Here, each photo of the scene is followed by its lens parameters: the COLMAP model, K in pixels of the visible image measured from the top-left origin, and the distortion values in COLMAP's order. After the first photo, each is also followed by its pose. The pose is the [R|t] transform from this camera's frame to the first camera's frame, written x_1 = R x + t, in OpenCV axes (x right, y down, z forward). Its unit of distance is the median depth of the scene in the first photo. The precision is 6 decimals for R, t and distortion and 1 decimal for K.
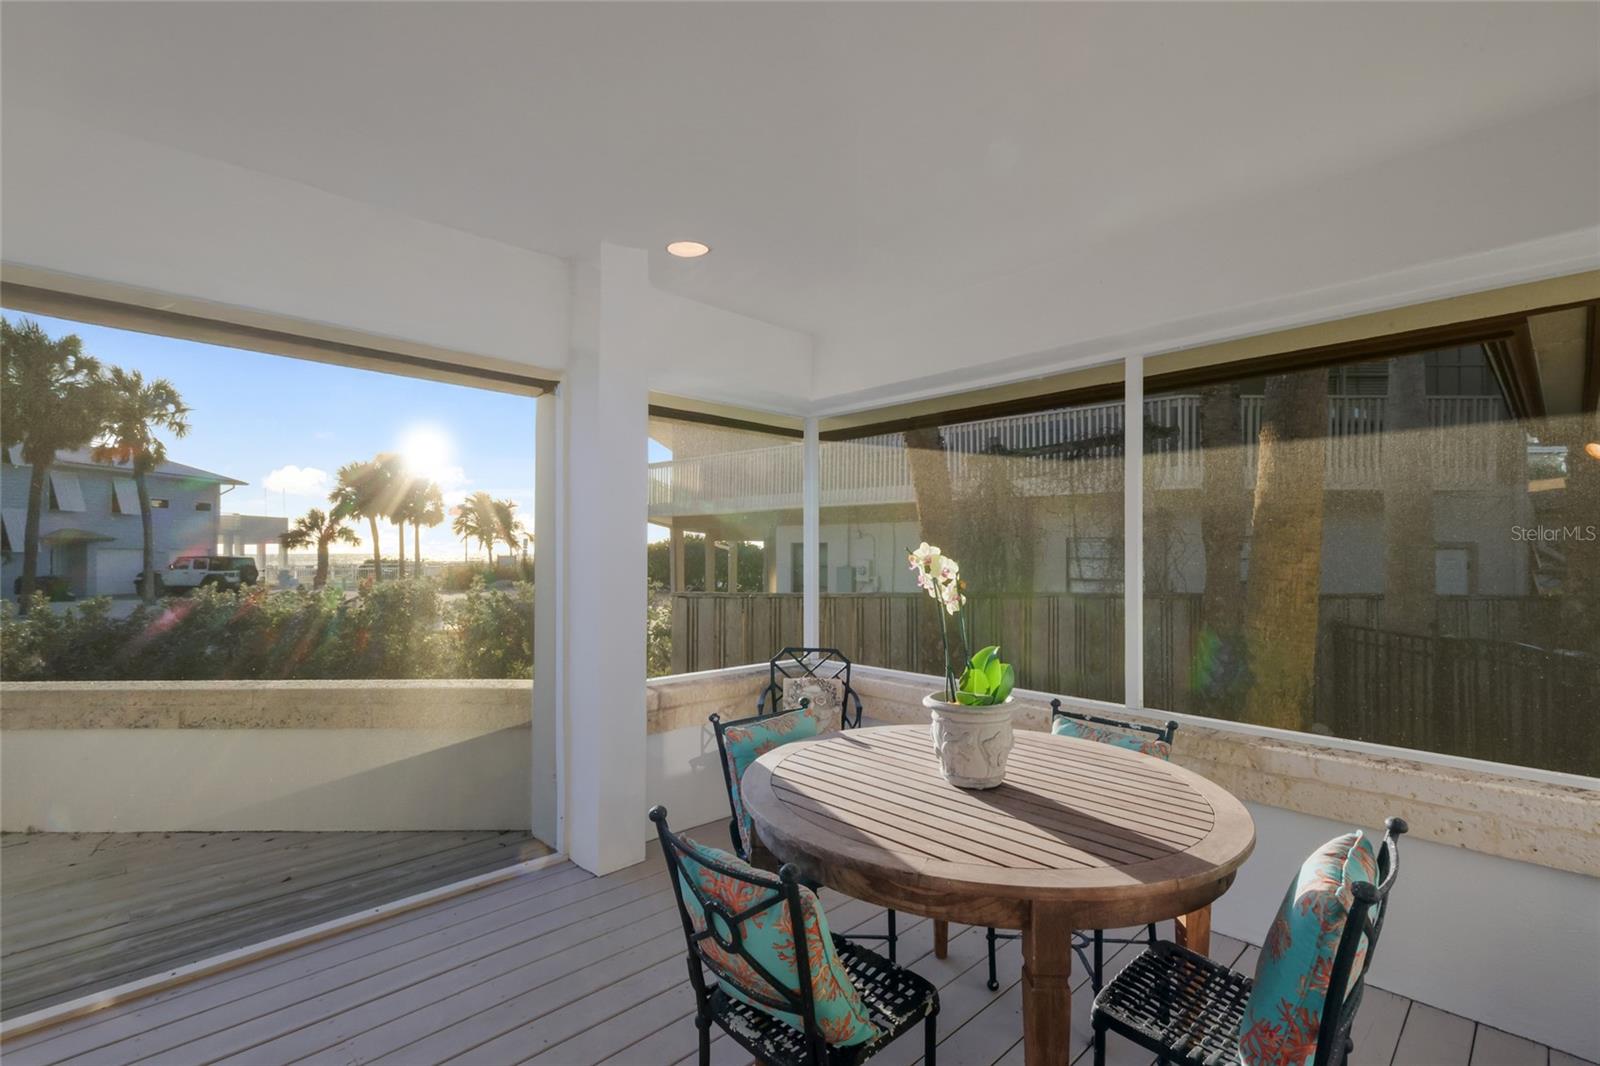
lens RADIAL K [[733.3, 0, 803.8], [0, 733.3, 539.1], [0, 0, 1]] dist [0.011253, -0.000228]
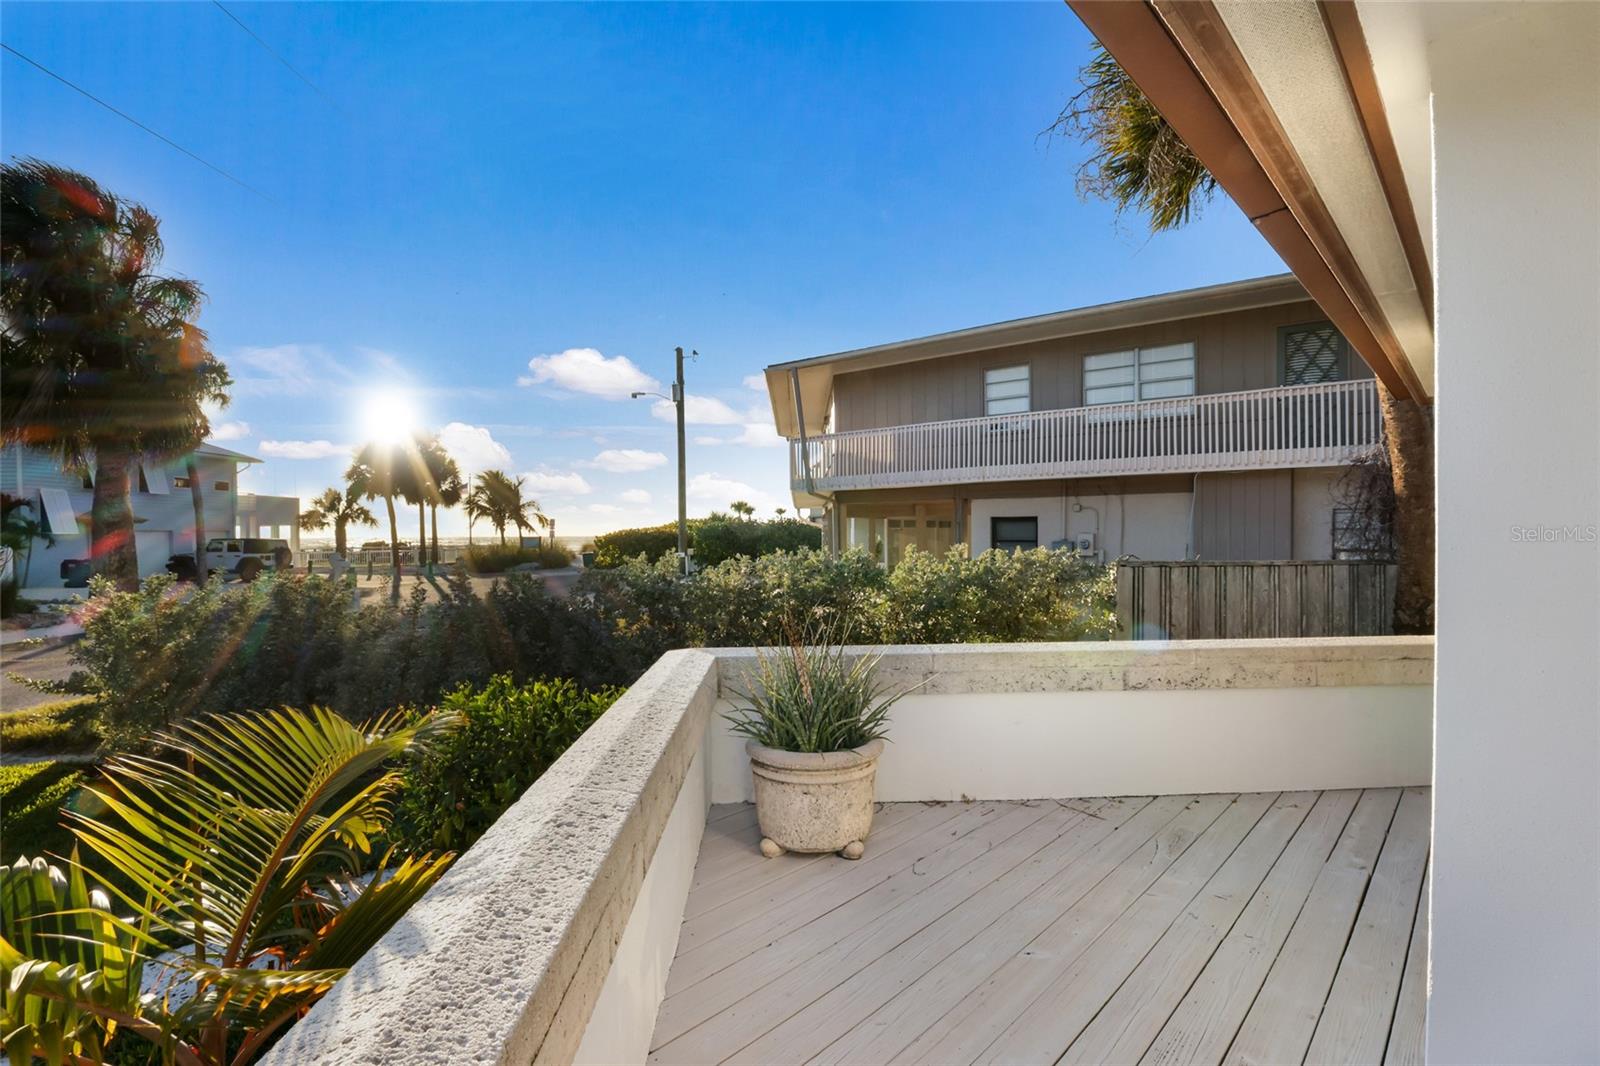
lens RADIAL K [[761.2, 0, 799.3], [0, 761.2, 531.4], [0, 0, 1]] dist [-0.014026, -0.000274]
pose [[0.998428, -0.005573, 0.055765, -0.149133], [0.004782, 0.999886, 0.014301, 0.003721], [-0.055838, -0.014011, 0.998342, 0.004486]]
